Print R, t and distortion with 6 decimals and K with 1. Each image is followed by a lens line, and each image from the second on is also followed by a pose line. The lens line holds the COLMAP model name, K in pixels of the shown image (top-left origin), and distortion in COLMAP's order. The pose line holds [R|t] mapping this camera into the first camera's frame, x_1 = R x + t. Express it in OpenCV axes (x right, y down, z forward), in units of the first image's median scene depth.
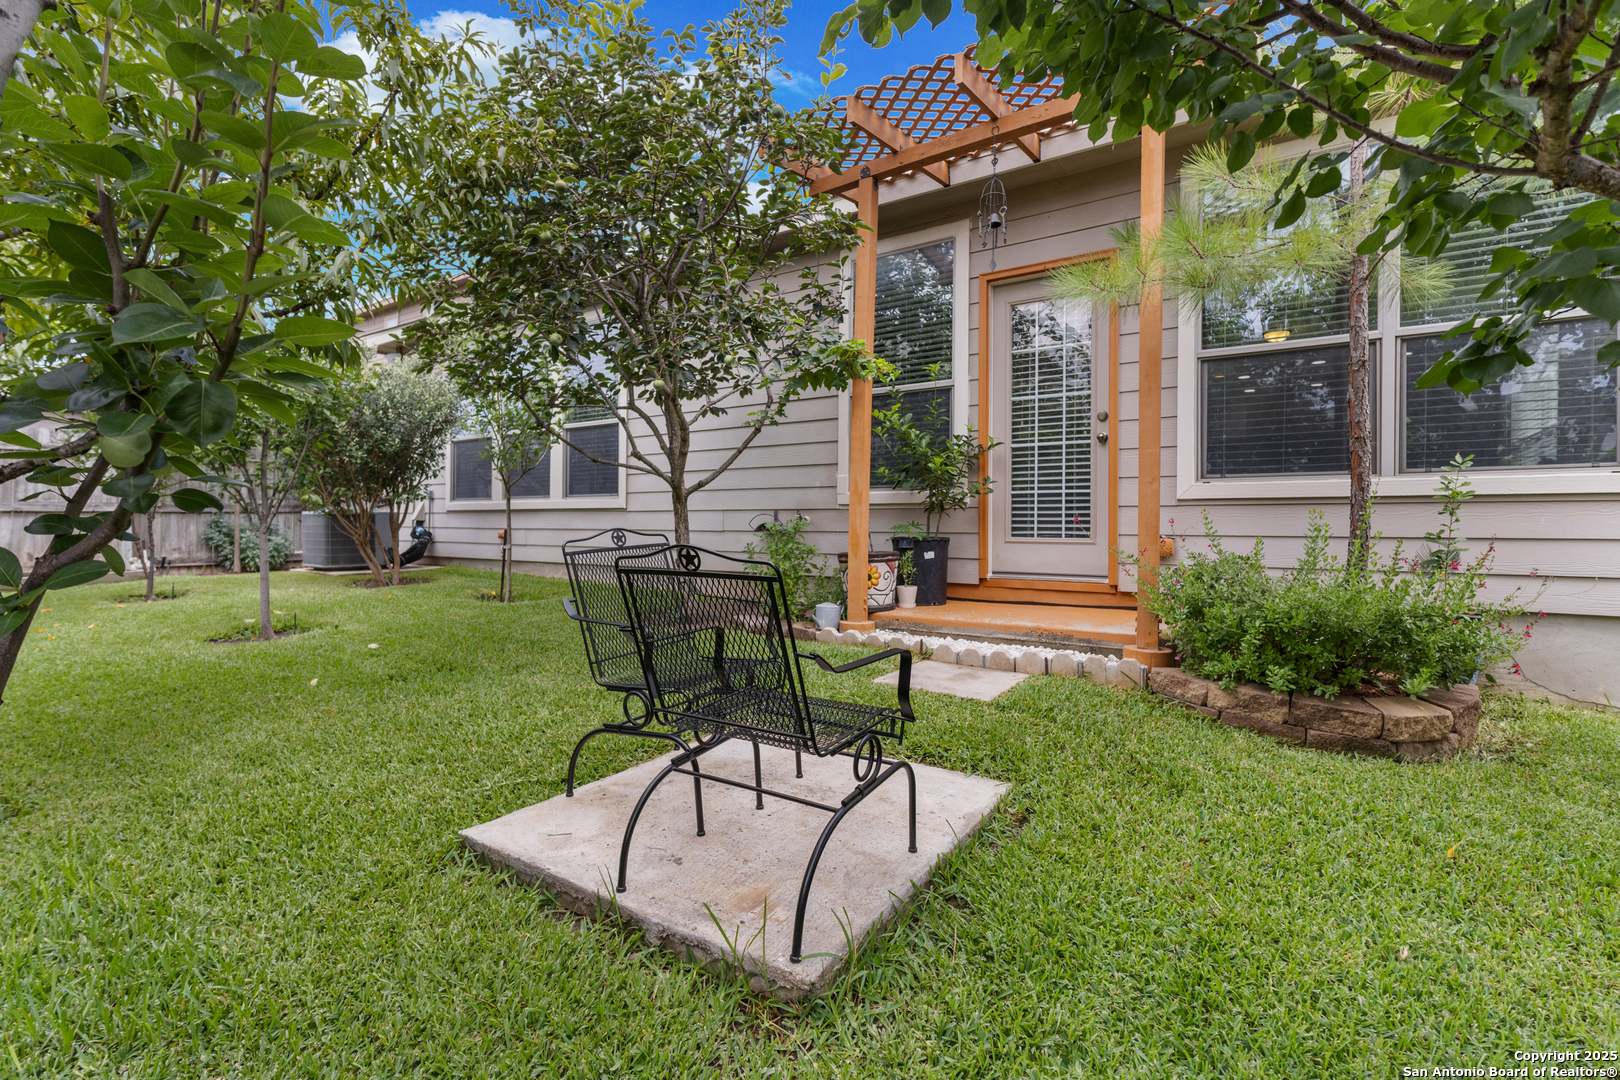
lens RADIAL K [[750.7, 0, 810.0], [0, 750.7, 540.0], [0, 0, 1]] dist [-0.003798, 0.000041]
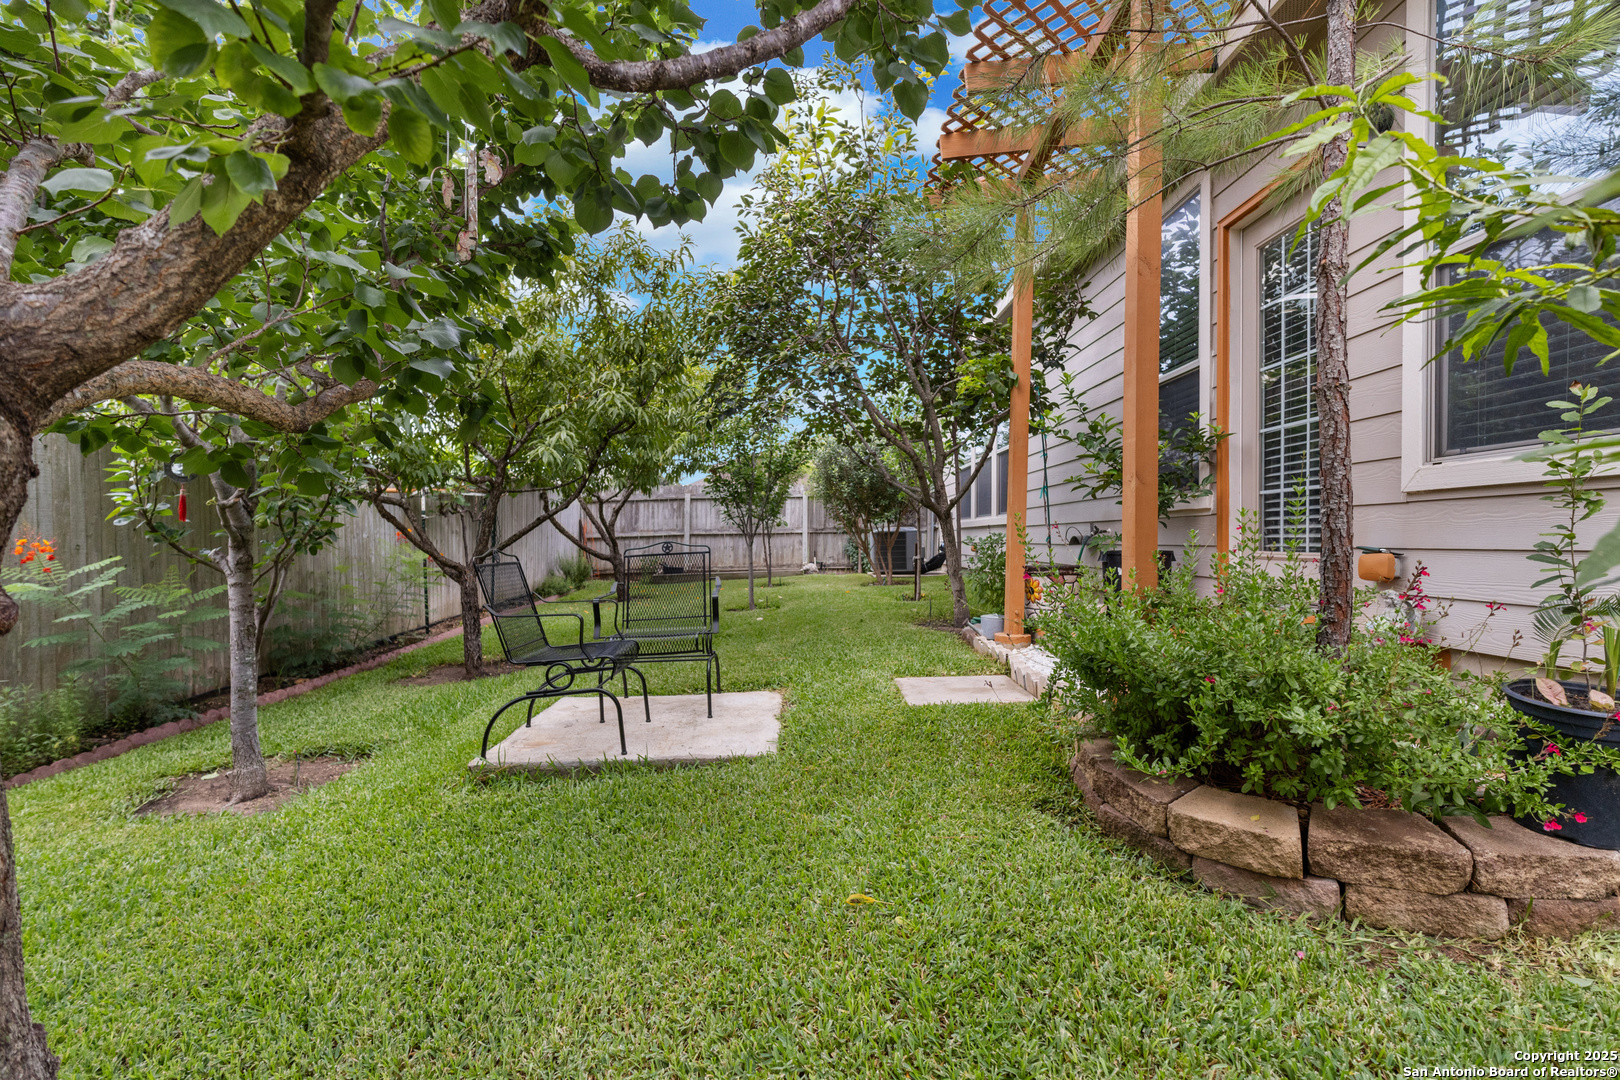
lens RADIAL K [[750.7, 0, 810.0], [0, 750.7, 540.0], [0, 0, 1]] dist [-0.003798, 0.000041]
pose [[0.544618, -0.007311, -0.838652, 0.748533], [-0.008475, 0.999863, -0.014220, -0.000542], [0.838641, 0.014852, 0.544481, 0.223996]]
